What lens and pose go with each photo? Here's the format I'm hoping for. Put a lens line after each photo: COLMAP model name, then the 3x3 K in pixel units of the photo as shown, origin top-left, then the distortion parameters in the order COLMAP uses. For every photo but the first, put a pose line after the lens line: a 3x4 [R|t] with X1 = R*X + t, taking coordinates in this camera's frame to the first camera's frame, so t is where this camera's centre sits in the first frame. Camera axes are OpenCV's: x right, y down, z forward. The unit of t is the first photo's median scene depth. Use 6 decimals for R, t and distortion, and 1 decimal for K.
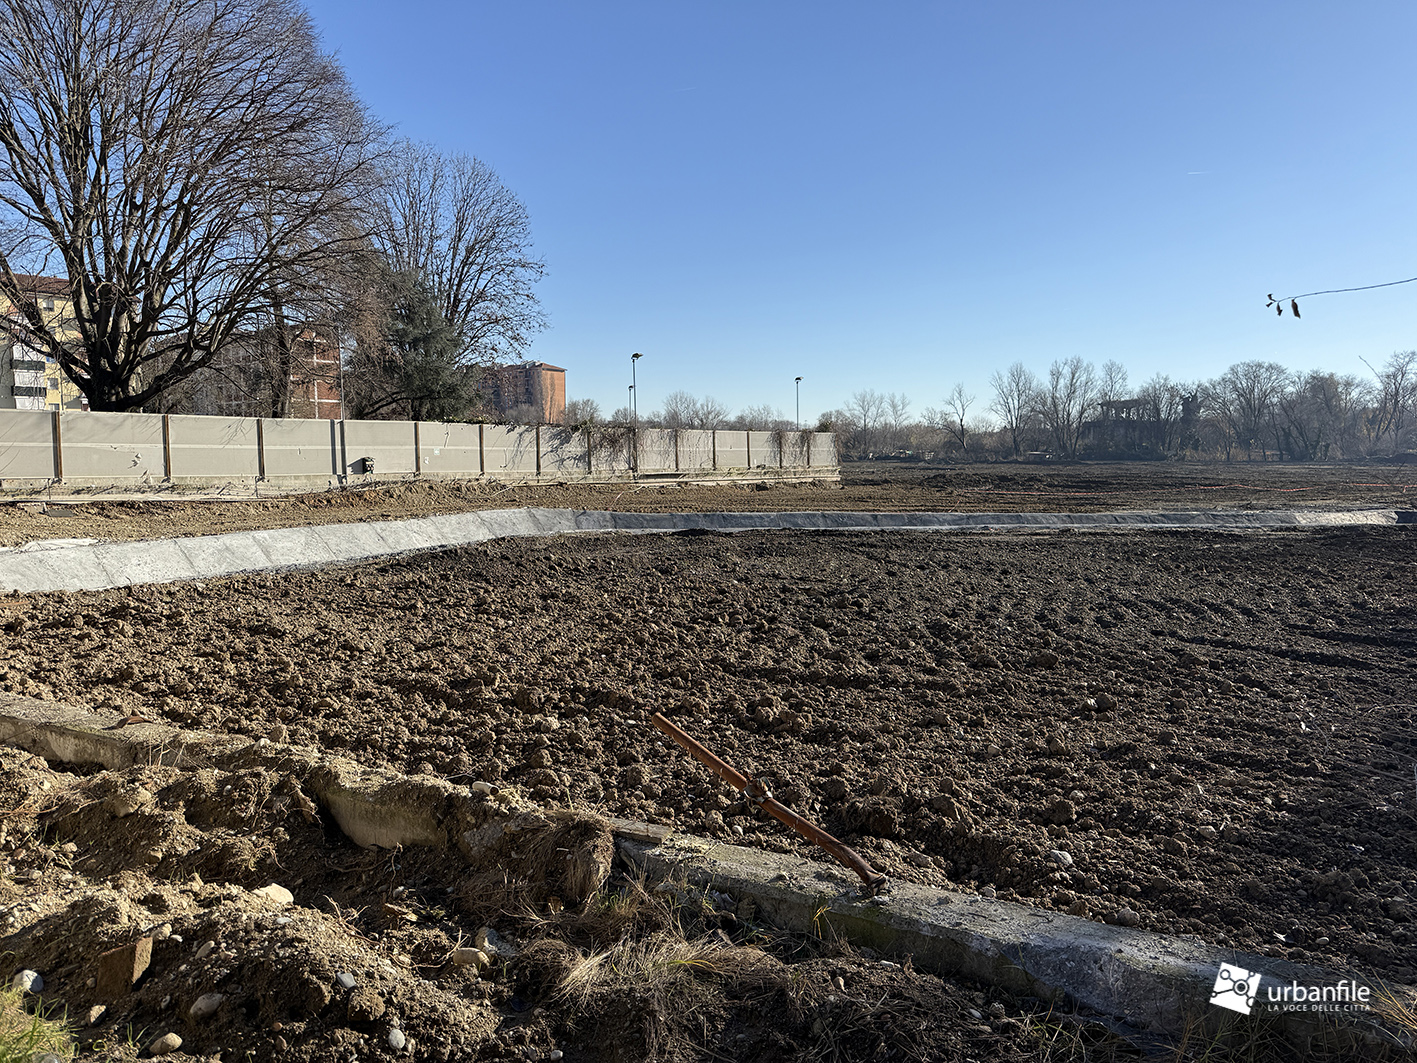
lens RADIAL K [[999.9, 0, 700.1], [0, 999.9, 528.5], [0, 0, 1]] dist [0.003780, -0.001917]
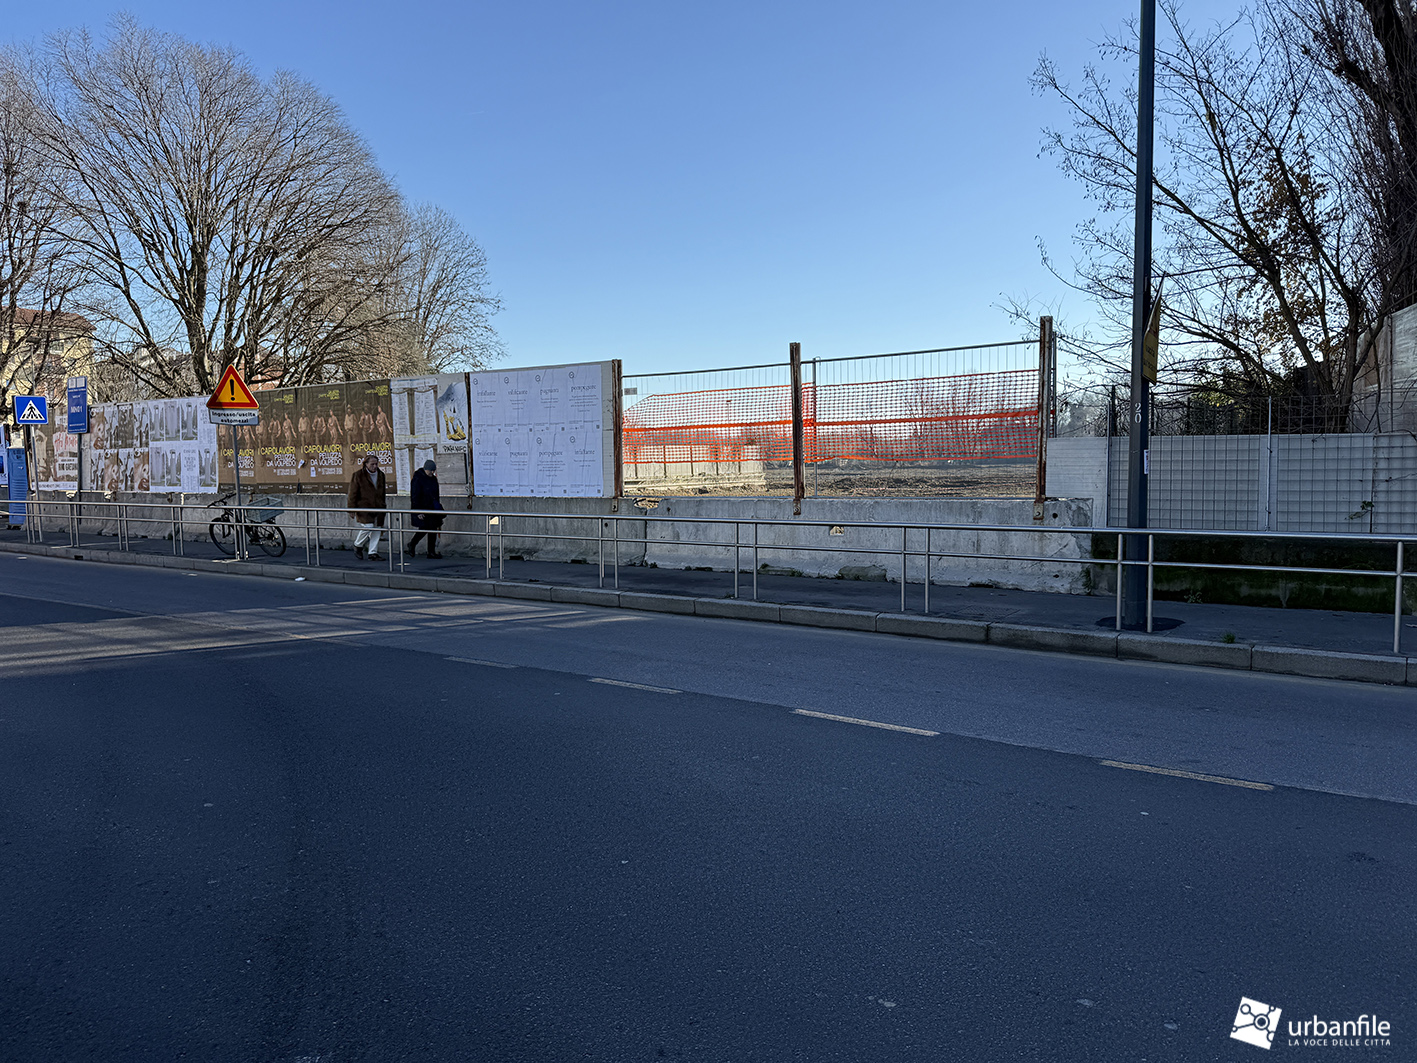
lens RADIAL K [[999.9, 0, 700.1], [0, 999.9, 528.5], [0, 0, 1]] dist [0.003780, -0.001917]
pose [[0.996726, -0.021887, 0.077836, -0.025114], [0.022618, 0.999708, -0.008515, 0.009979], [-0.077626, 0.010247, 0.996930, -0.149391]]
